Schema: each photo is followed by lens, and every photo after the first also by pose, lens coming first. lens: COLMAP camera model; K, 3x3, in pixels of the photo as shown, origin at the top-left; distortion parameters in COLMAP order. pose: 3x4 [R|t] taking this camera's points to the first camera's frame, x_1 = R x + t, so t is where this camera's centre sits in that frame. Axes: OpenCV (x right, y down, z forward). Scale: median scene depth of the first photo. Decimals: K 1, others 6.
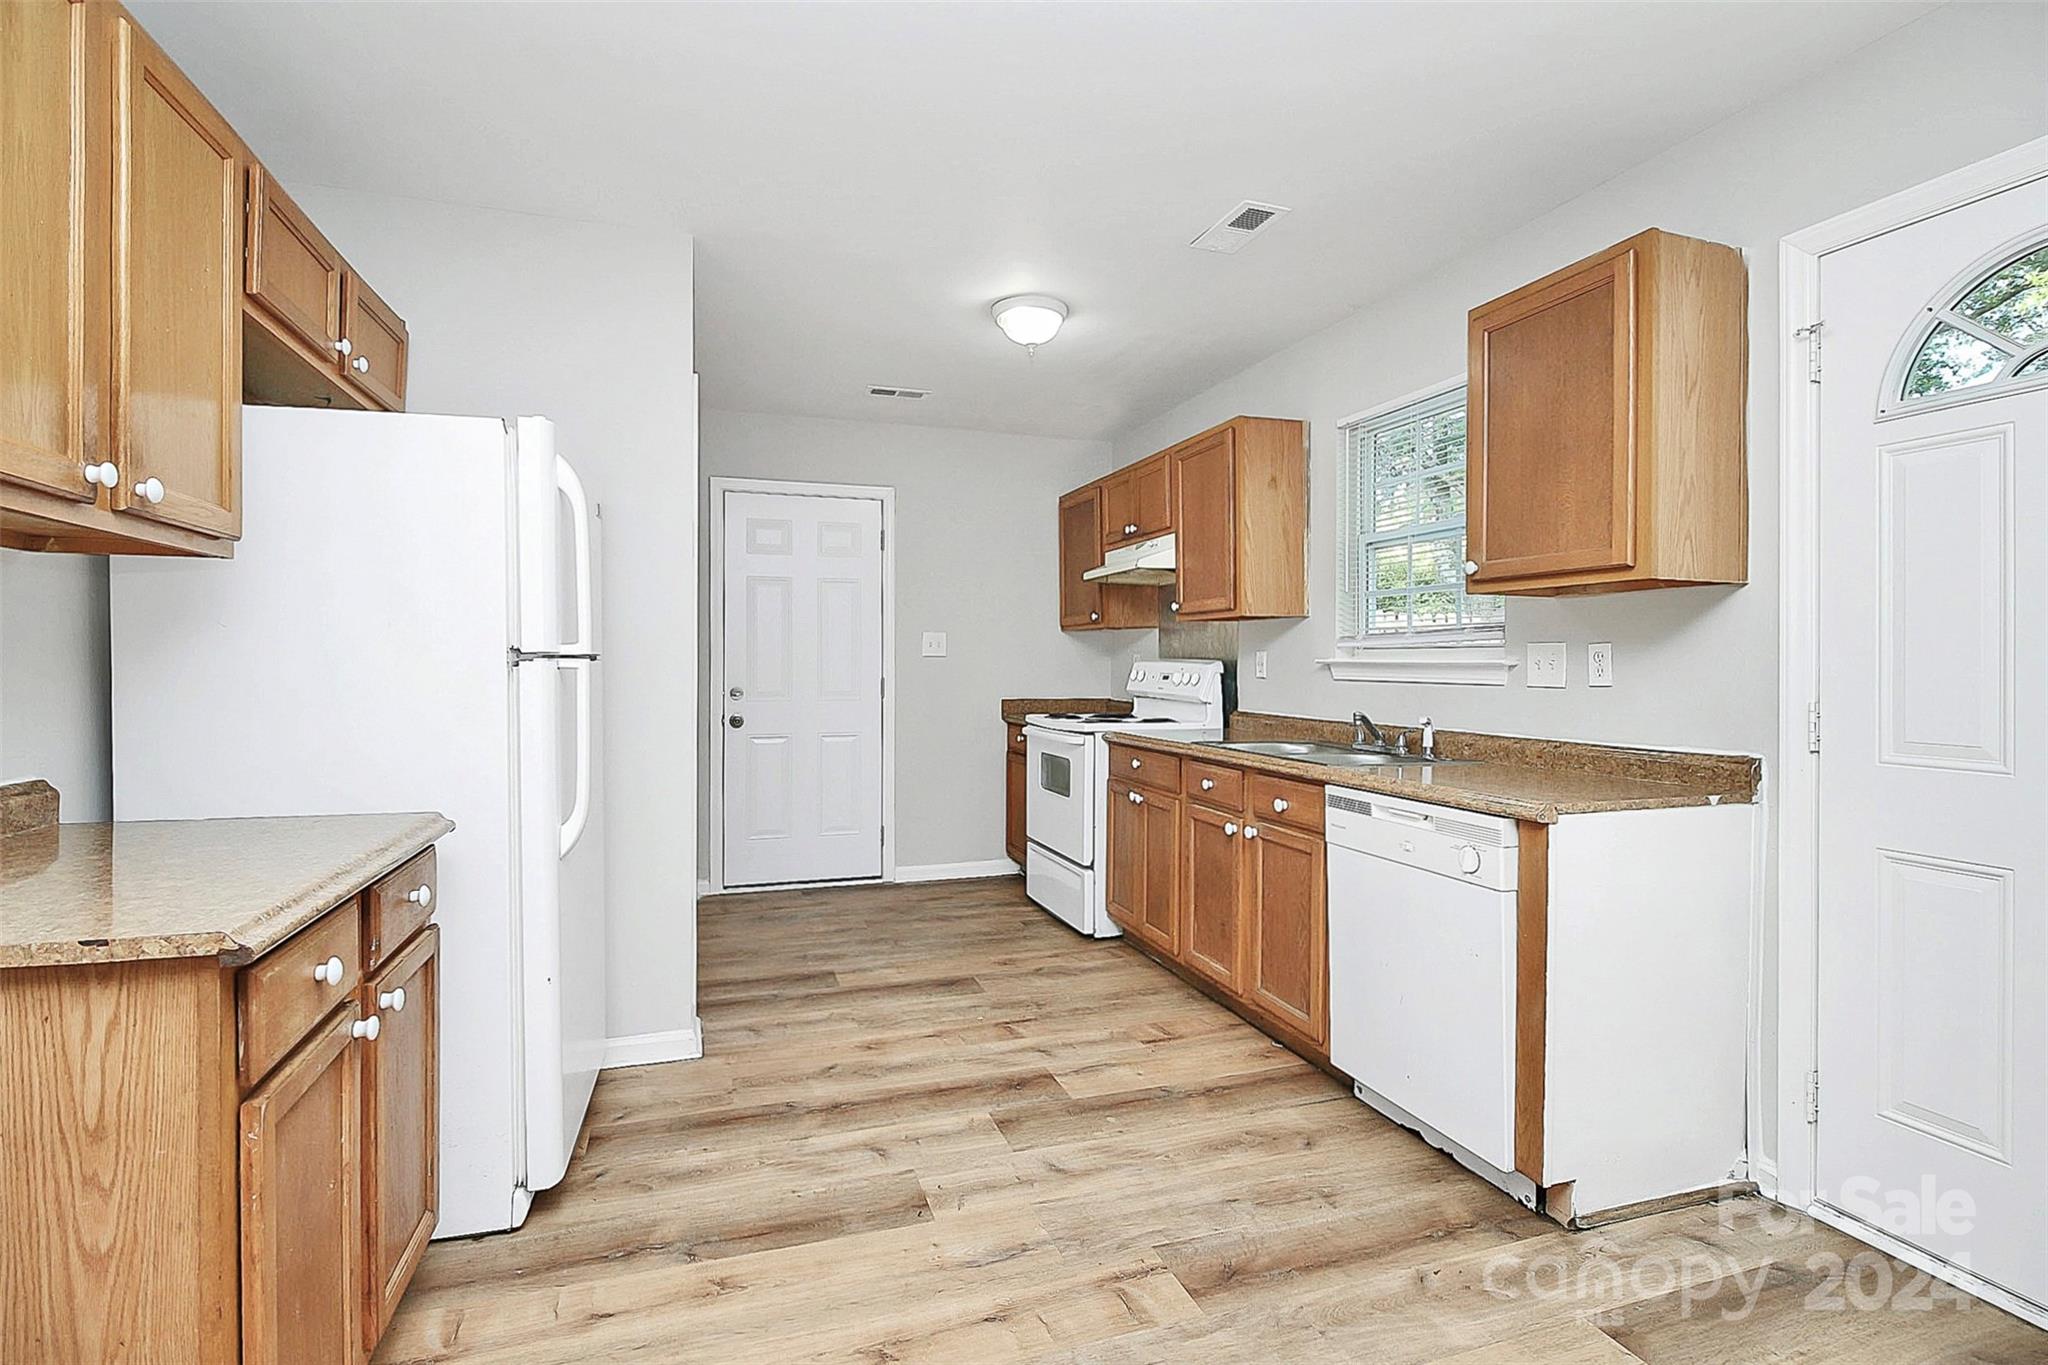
lens RADIAL K [[948.5, 0, 1010.8], [0, 948.5, 702.6], [0, 0, 1]] dist [-0.005274, -0.007181]
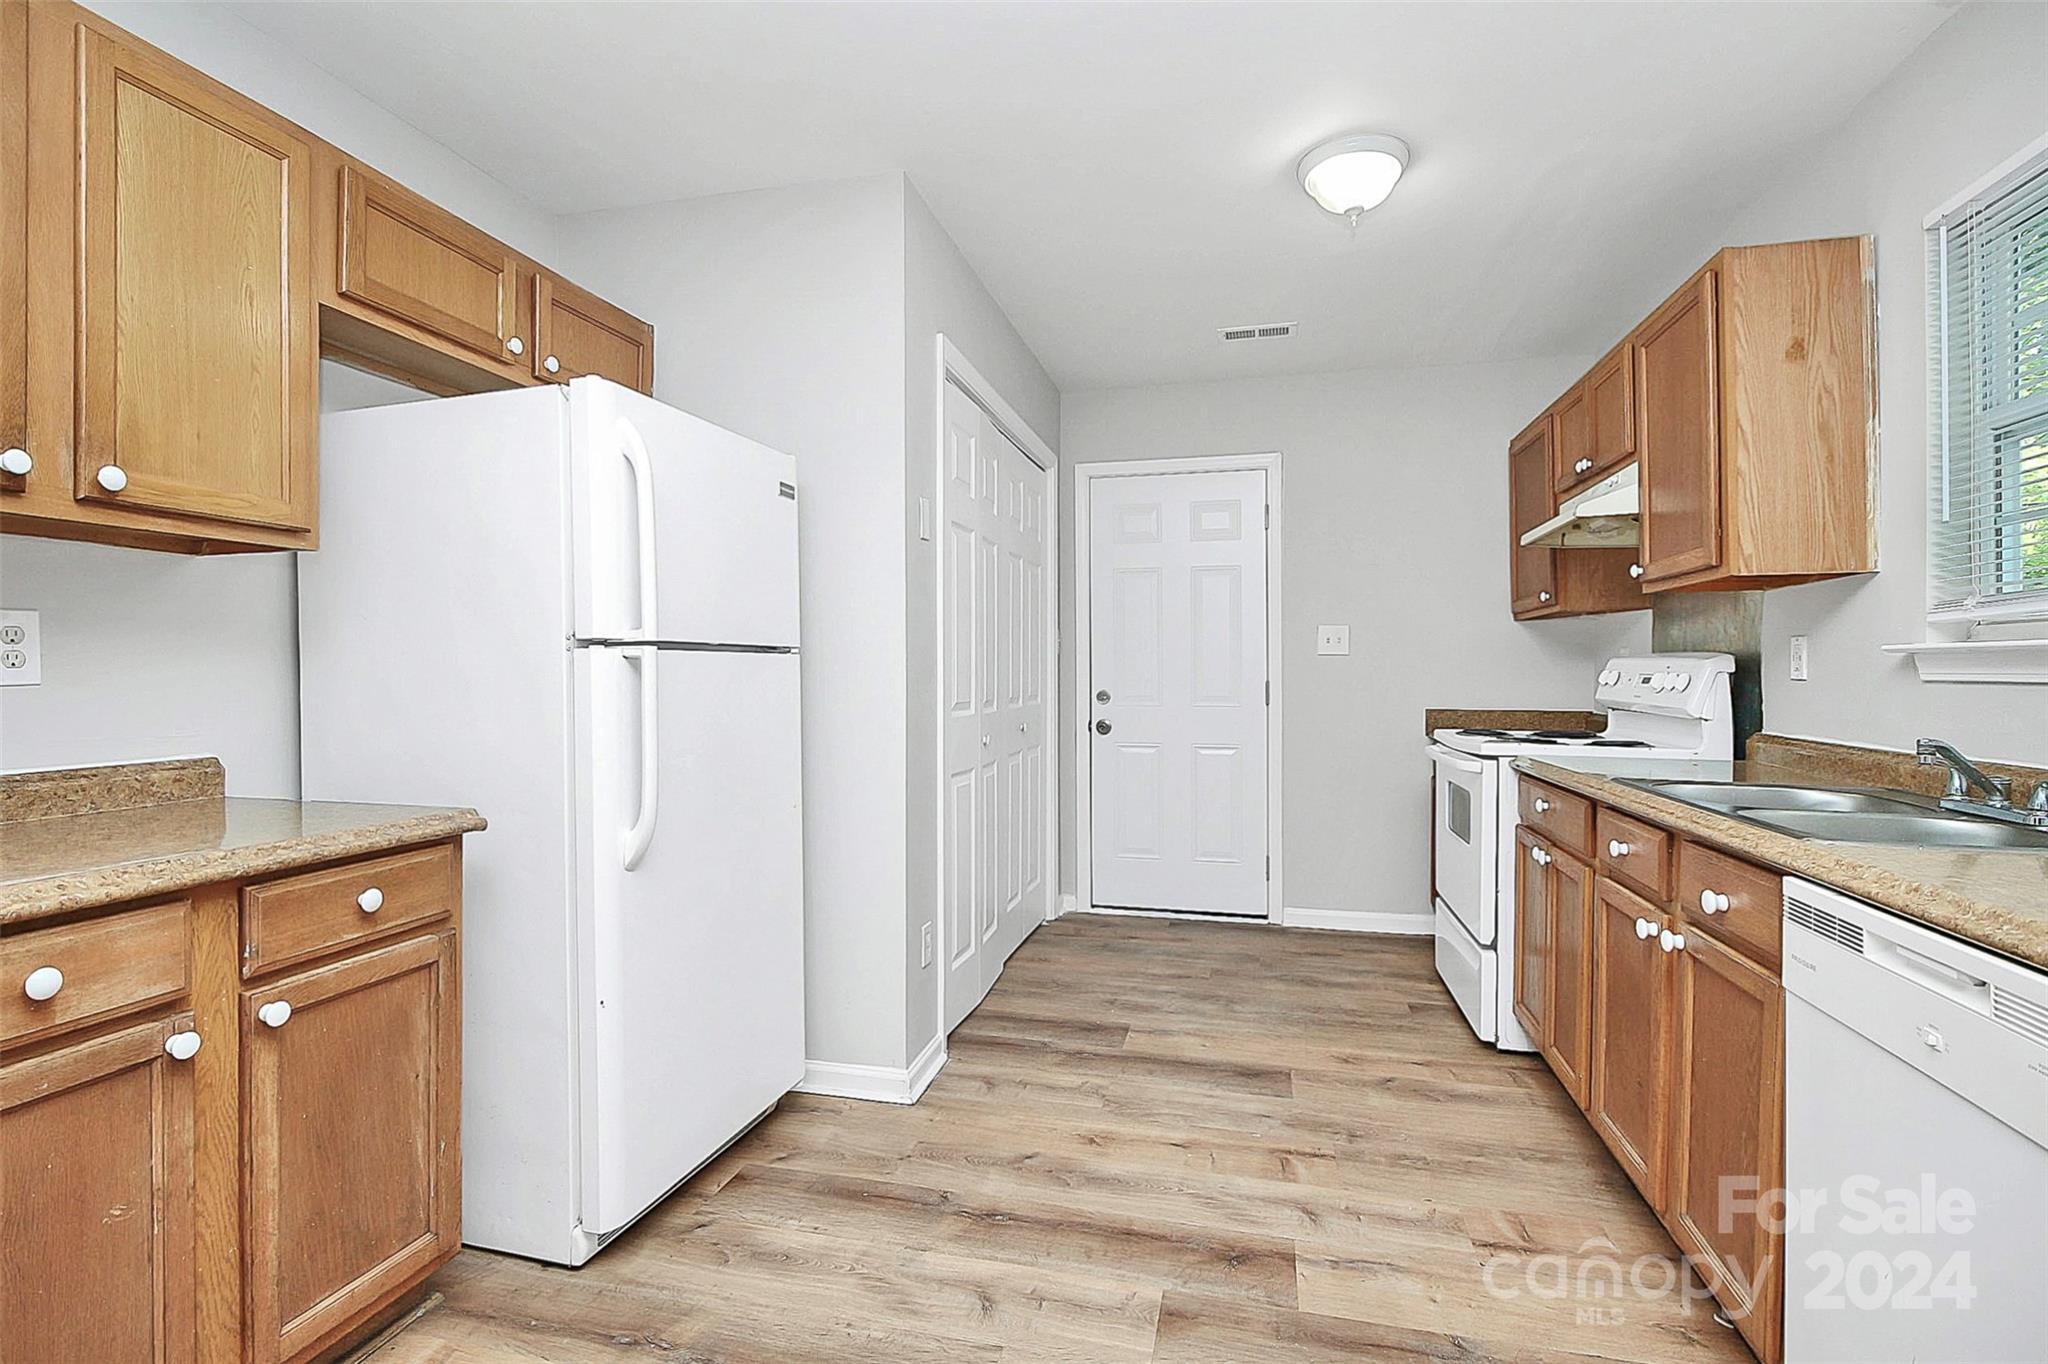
lens RADIAL K [[948.5, 0, 1019.1], [0, 948.5, 701.0], [0, 0, 1]] dist [-0.005274, -0.007181]
pose [[0.848450, 0.015212, -0.529057, 0.177718], [-0.021224, 0.999761, -0.005292, 0.001503], [0.528850, 0.015719, 0.848570, 0.244038]]
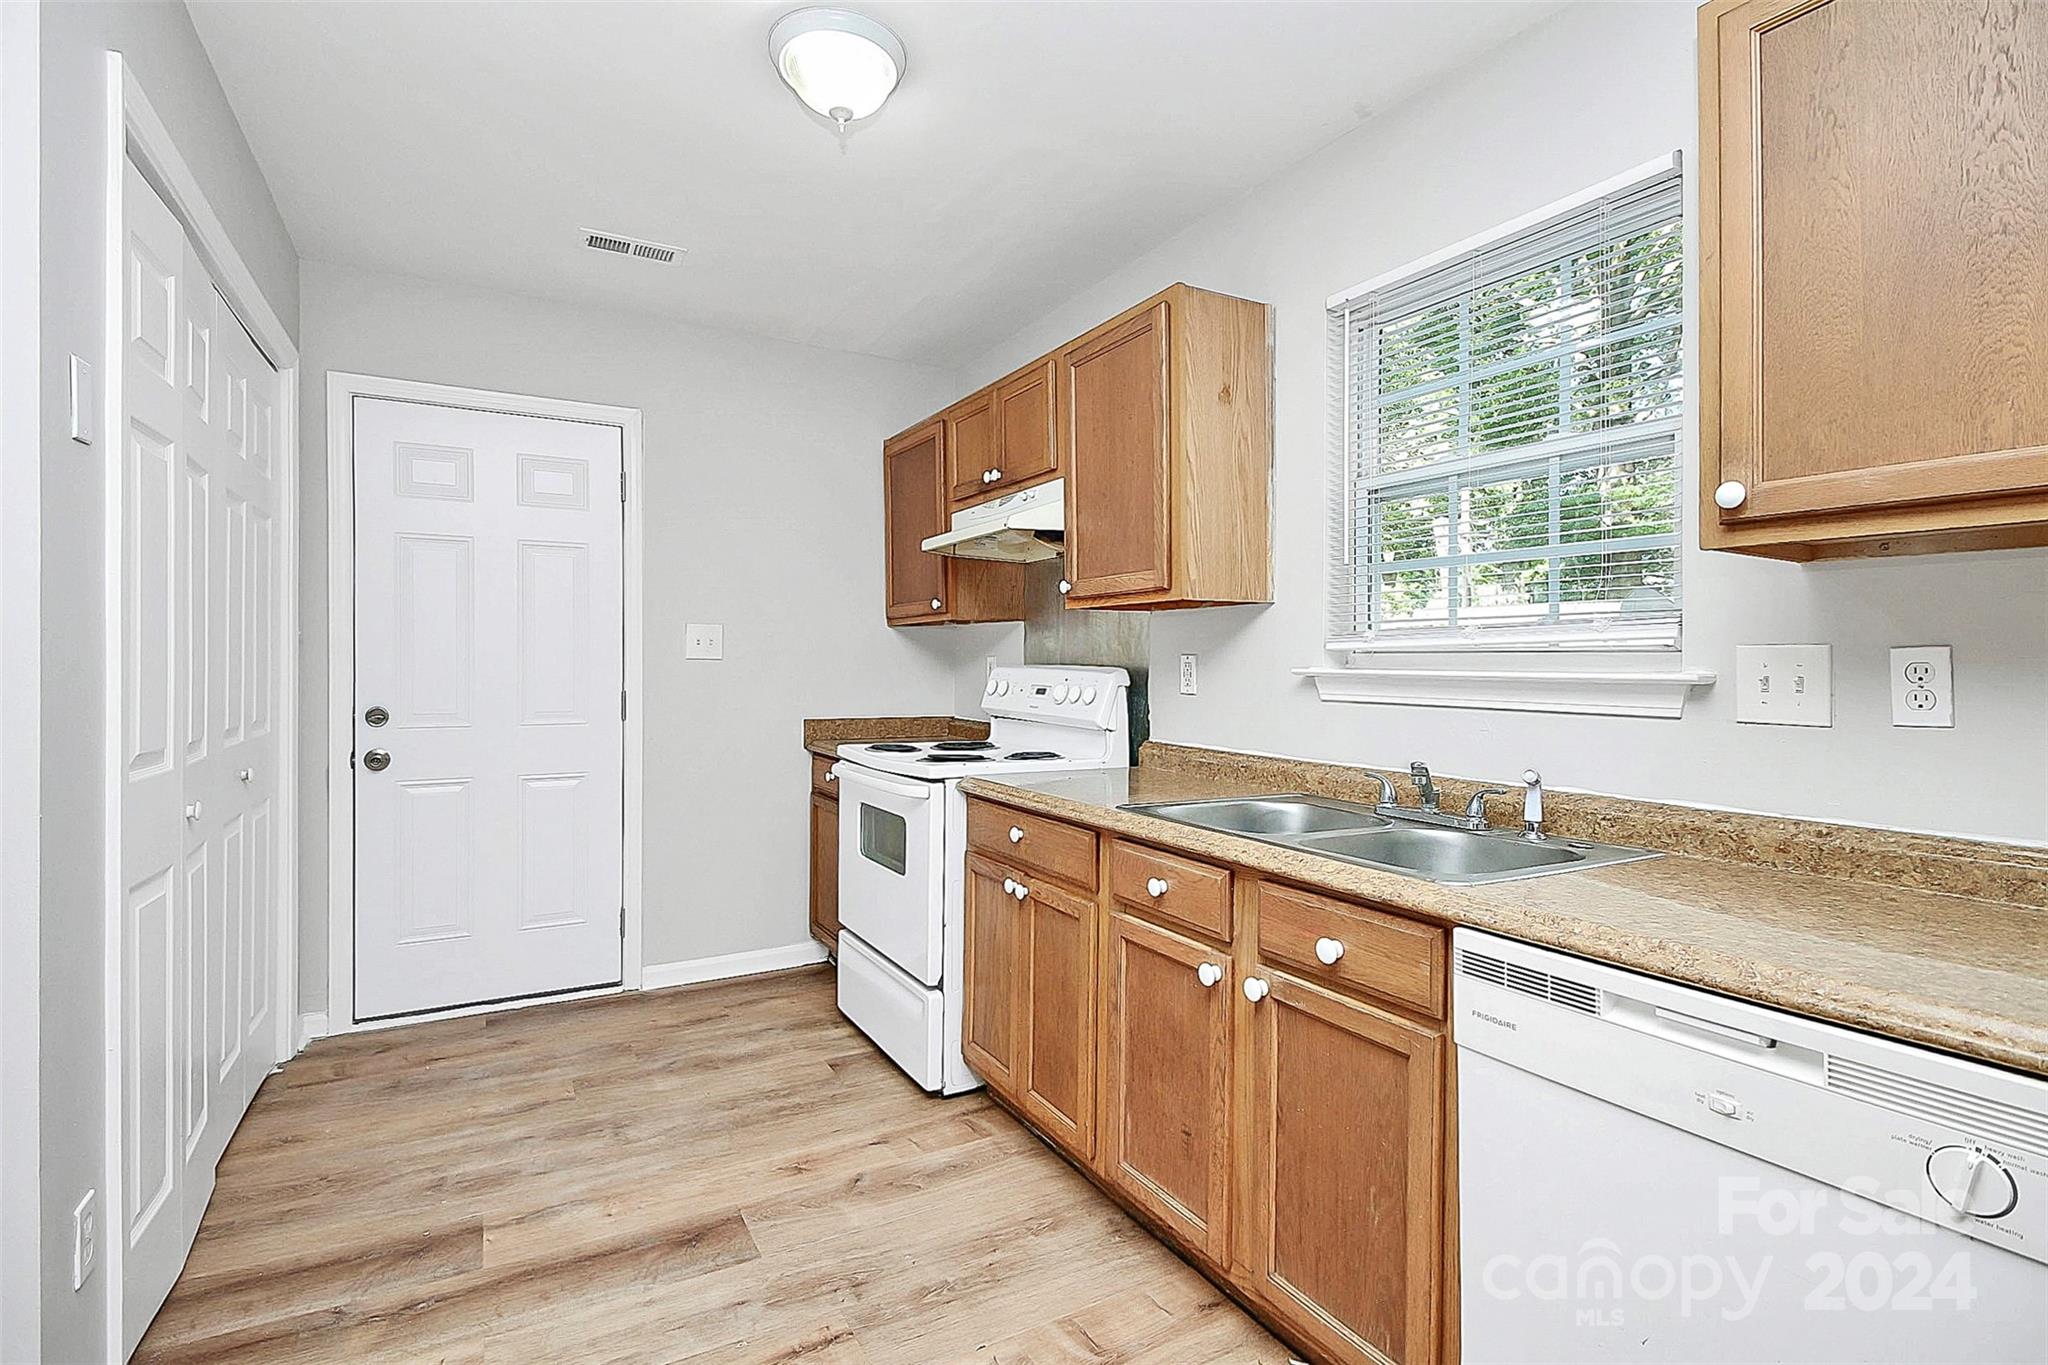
lens RADIAL K [[948.5, 0, 1032.6], [0, 948.5, 677.9], [0, 0, 1]] dist [-0.005274, -0.007181]
pose [[0.977472, 0.002031, 0.211056, 0.012211], [0.003974, 0.999599, -0.028025, -0.021121], [-0.211028, 0.028233, 0.977072, 0.400134]]
